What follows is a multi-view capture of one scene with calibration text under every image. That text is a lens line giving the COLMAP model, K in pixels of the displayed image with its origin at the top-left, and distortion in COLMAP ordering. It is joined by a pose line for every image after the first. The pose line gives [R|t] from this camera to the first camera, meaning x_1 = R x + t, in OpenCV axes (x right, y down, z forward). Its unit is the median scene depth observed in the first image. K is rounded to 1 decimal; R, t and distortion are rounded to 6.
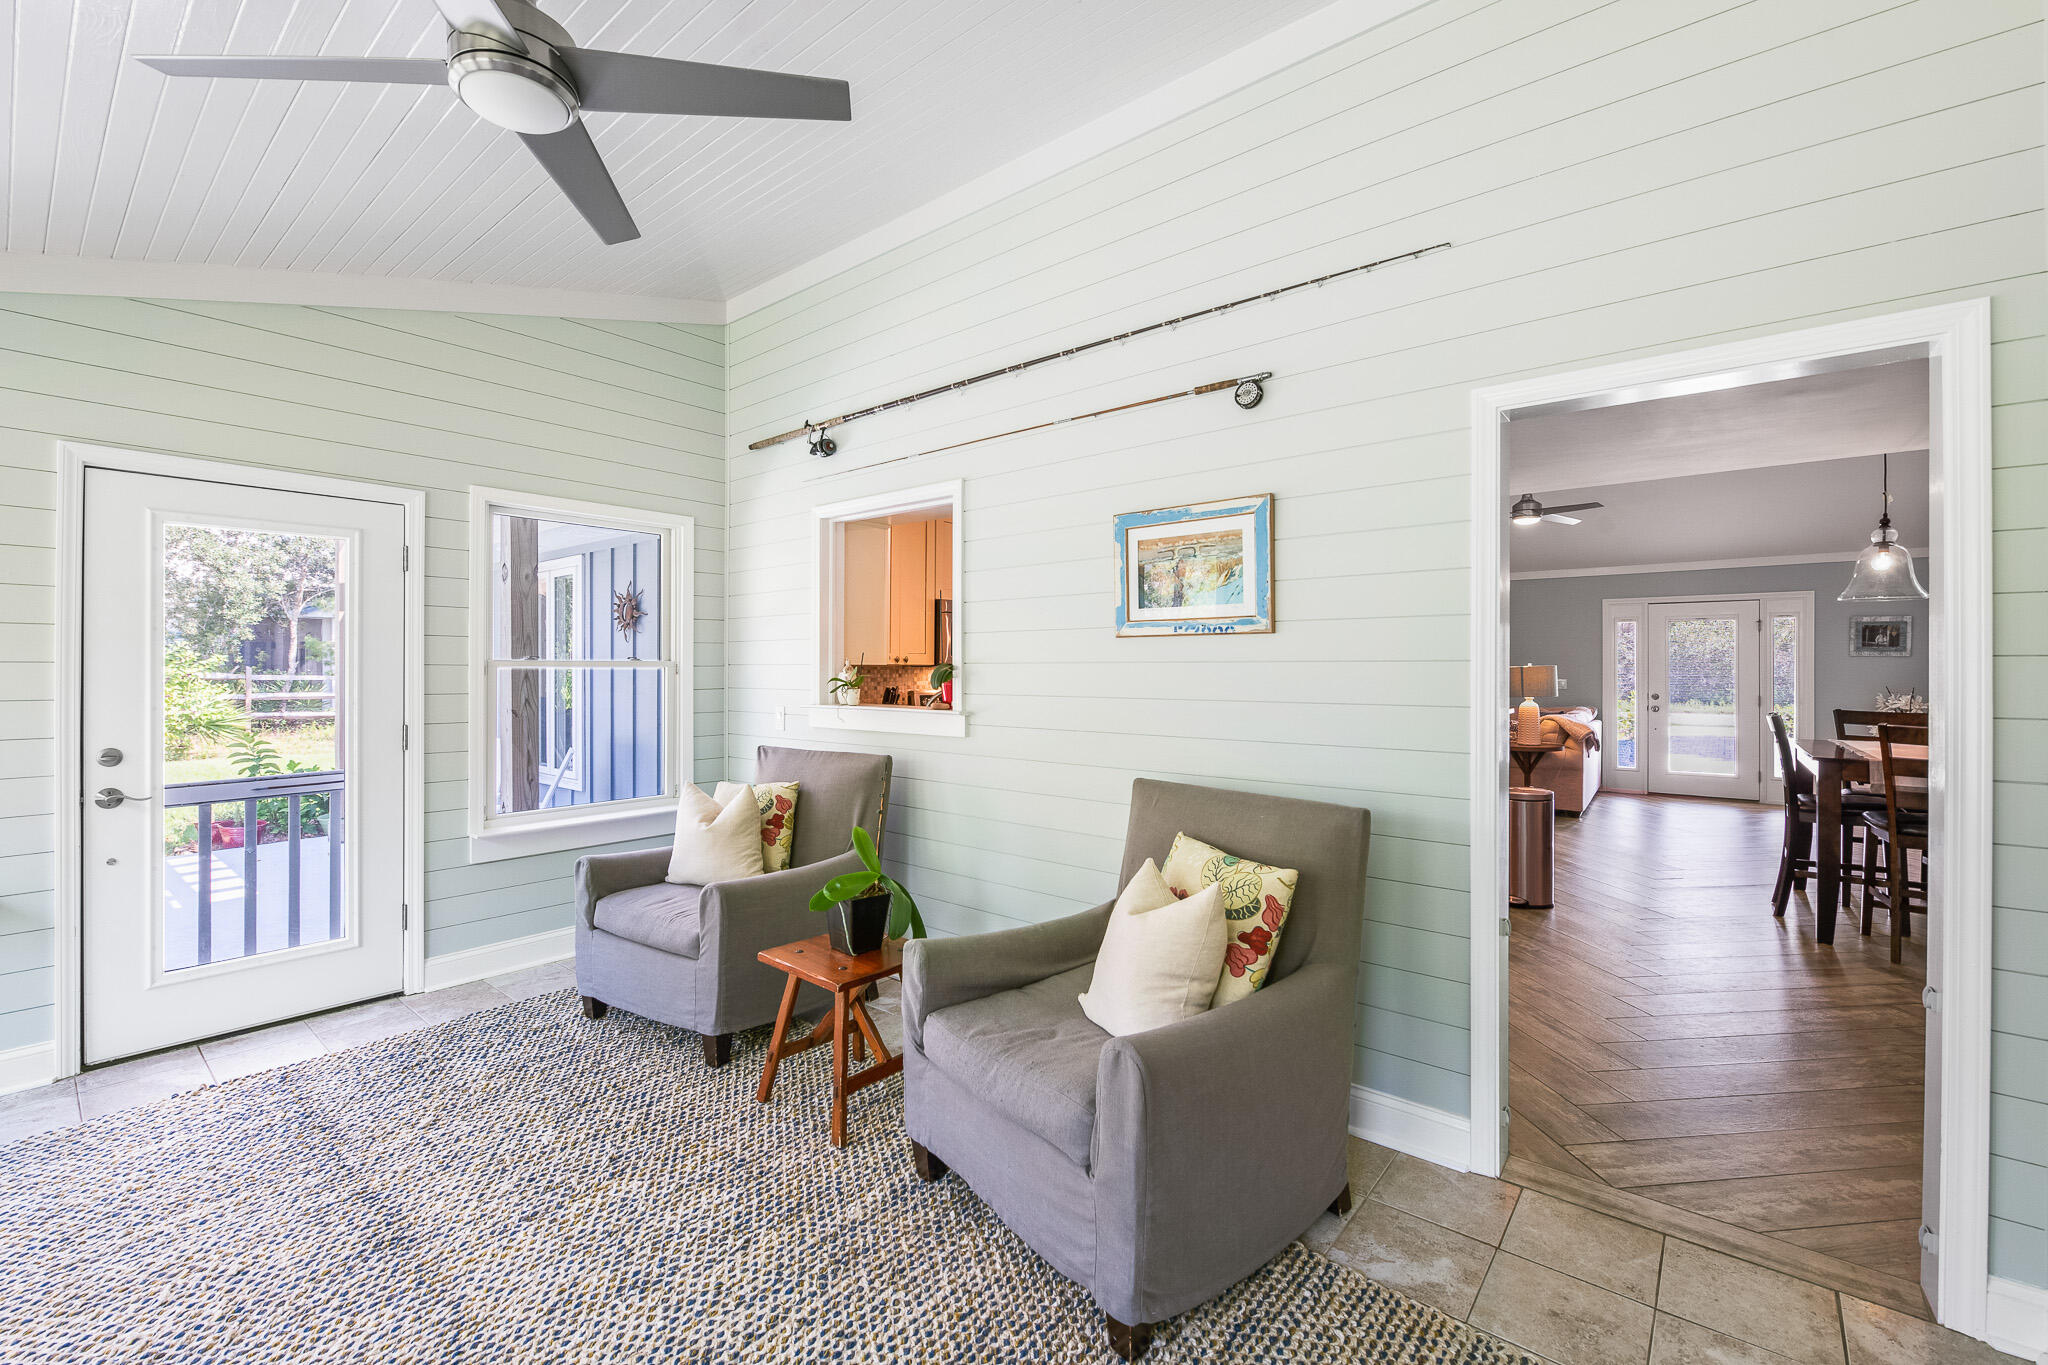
lens RADIAL K [[856.7, 0, 1019.4], [0, 856.7, 668.6], [0, 0, 1]] dist [0.001812, -0.004301]
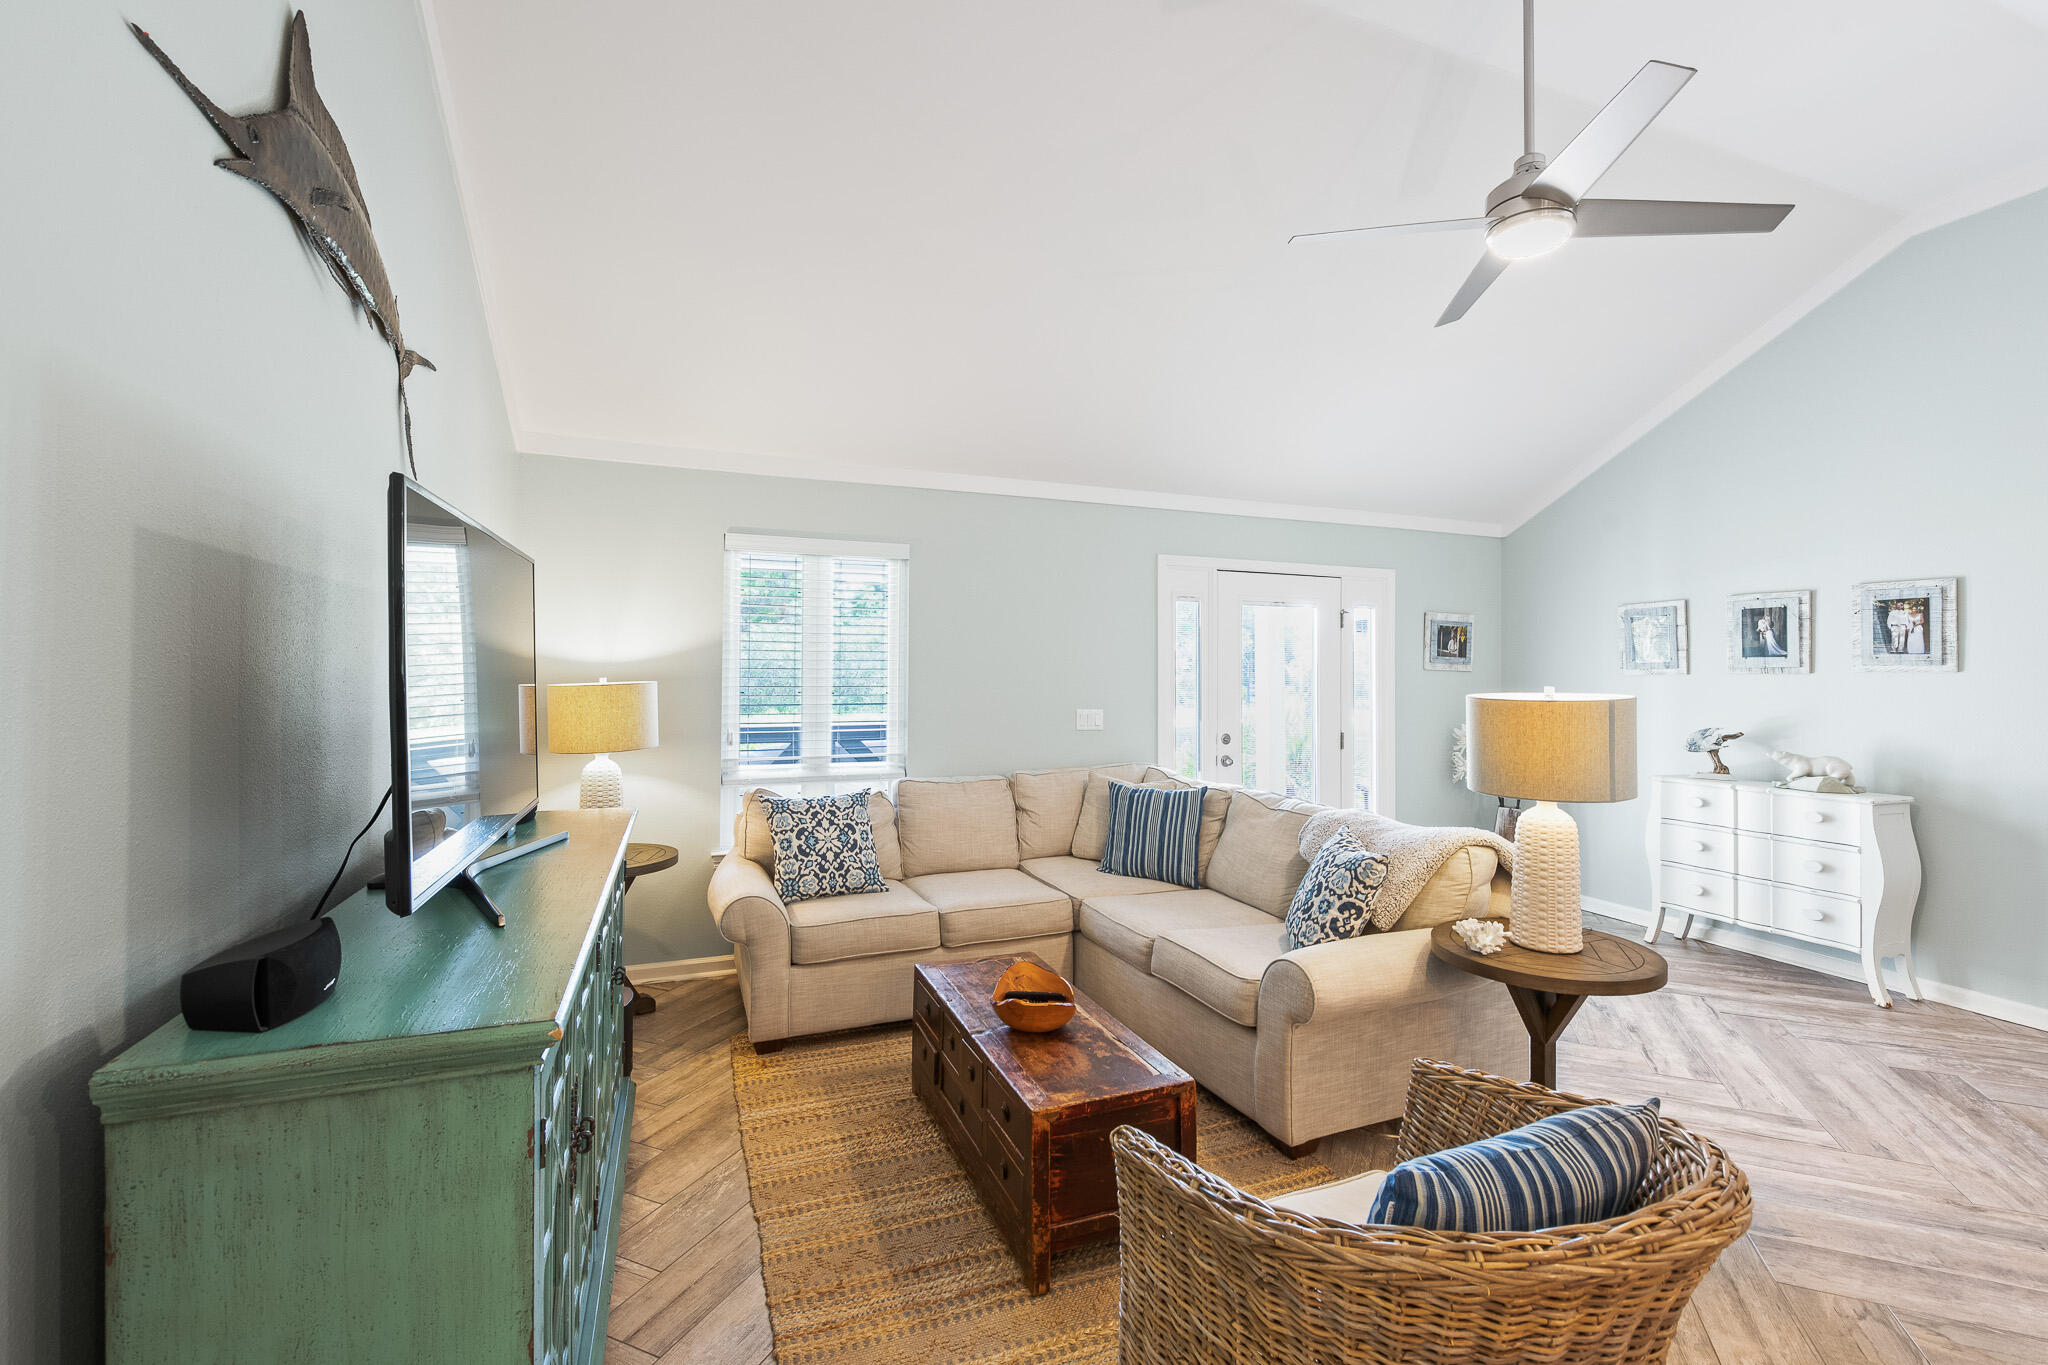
lens RADIAL K [[887.8, 0, 1028.5], [0, 887.8, 668.9], [0, 0, 1]] dist [0.000073, -0.000377]
pose [[0.472892, 0.008514, 0.881079, 0.448475], [-0.004666, 0.999963, -0.007159, -0.020028], [-0.881108, -0.000726, 0.472914, 2.113318]]
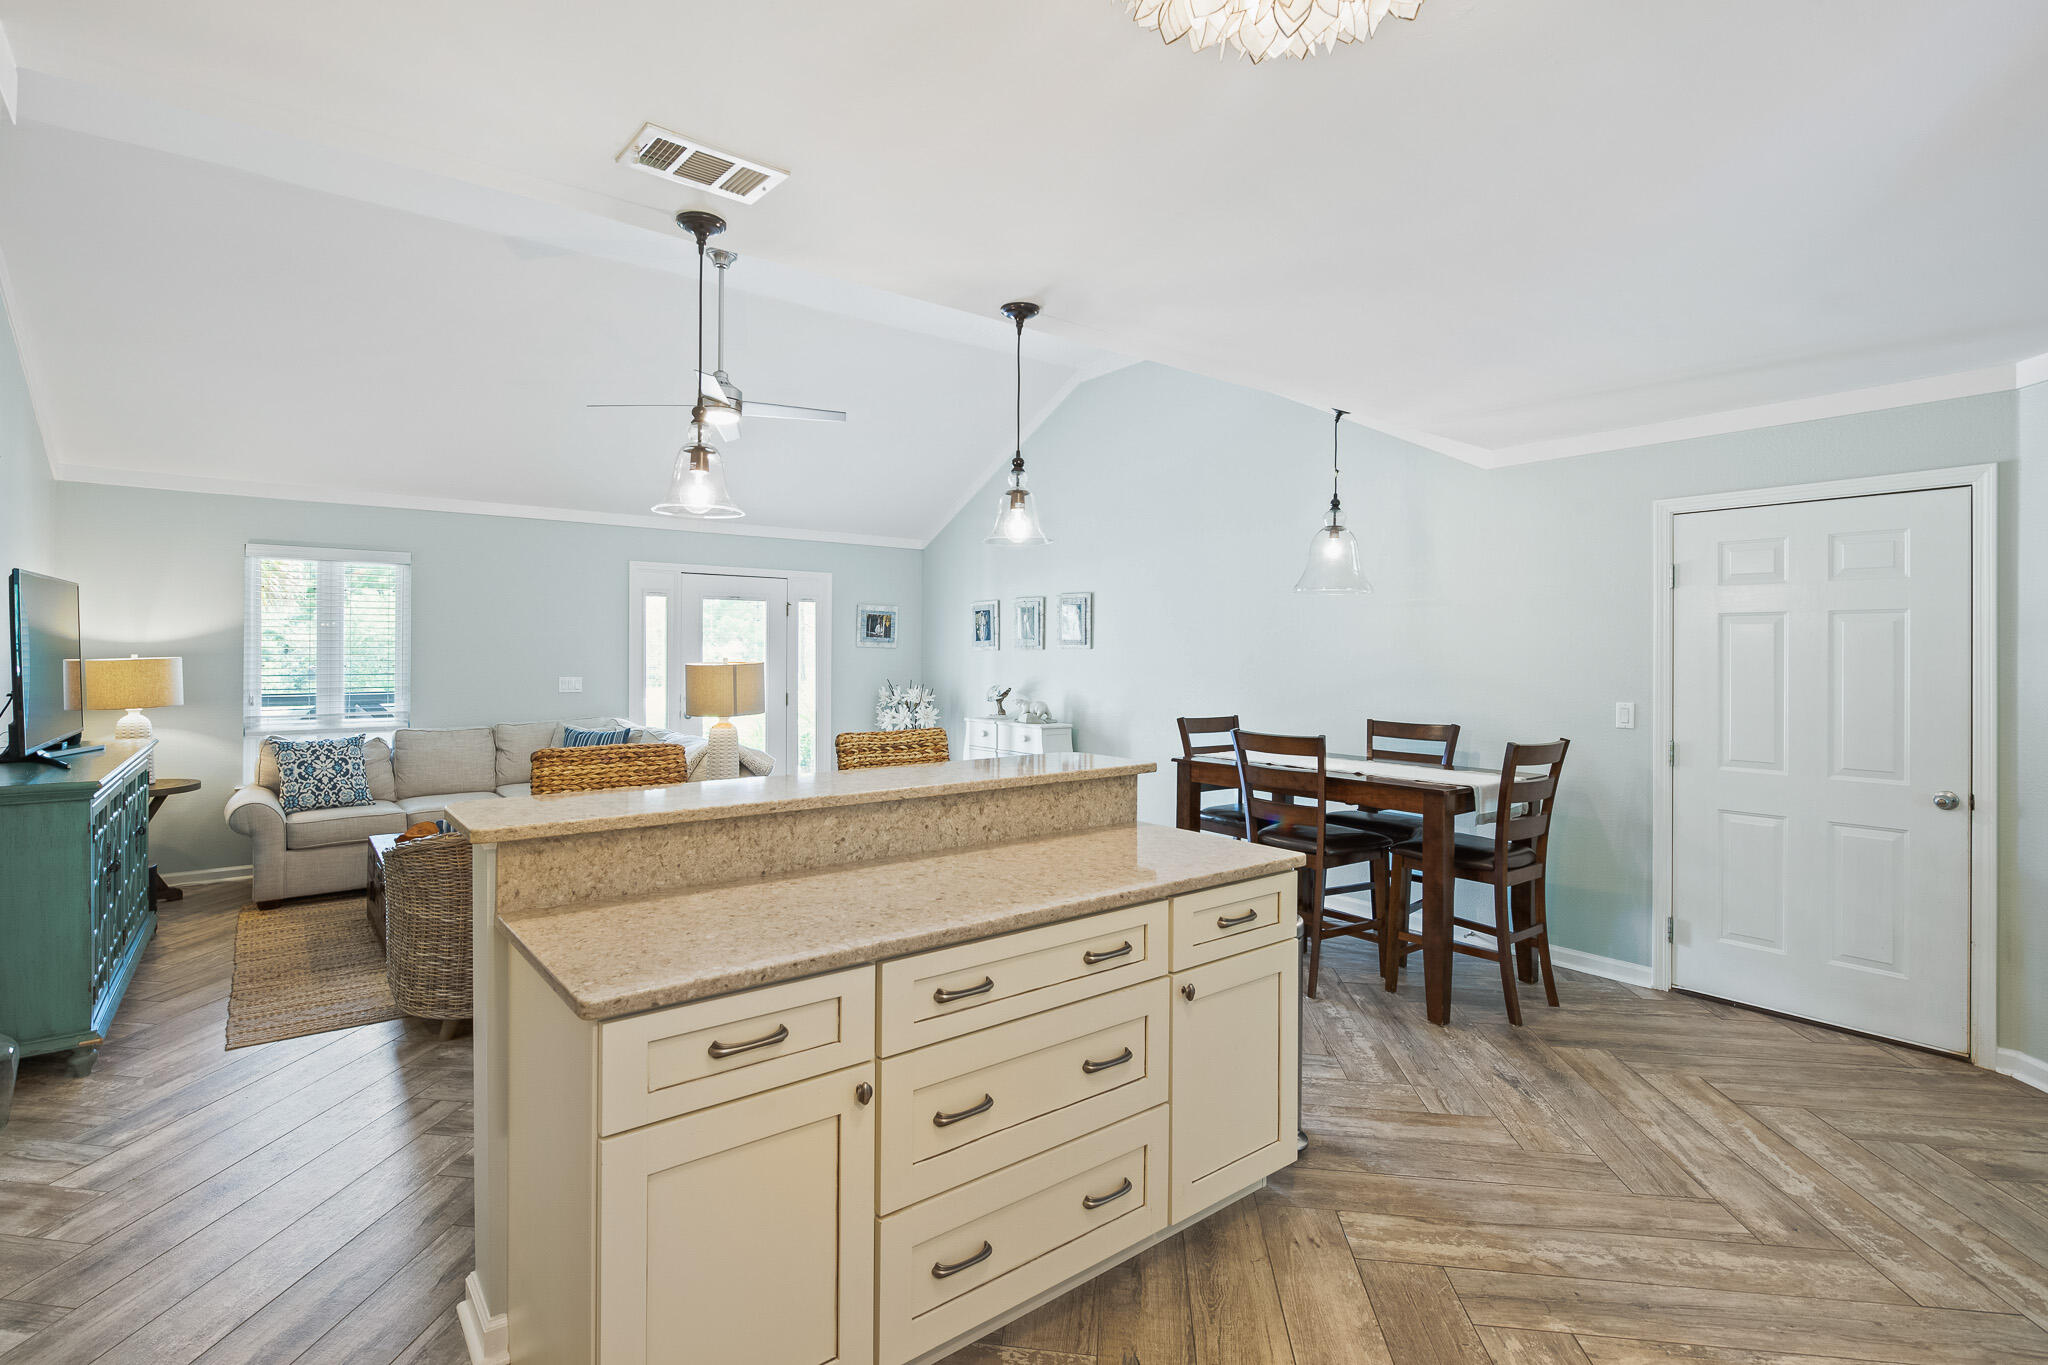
lens RADIAL K [[970.4, 0, 979.7], [0, 970.4, 653.2], [0, 0, 1]] dist [-0.001589, -0.000340]
pose [[0.233586, -0.002584, 0.972333, -0.038613], [-0.003164, 0.999989, 0.003418, -0.026618], [-0.972331, -0.003875, 0.233575, 1.401484]]
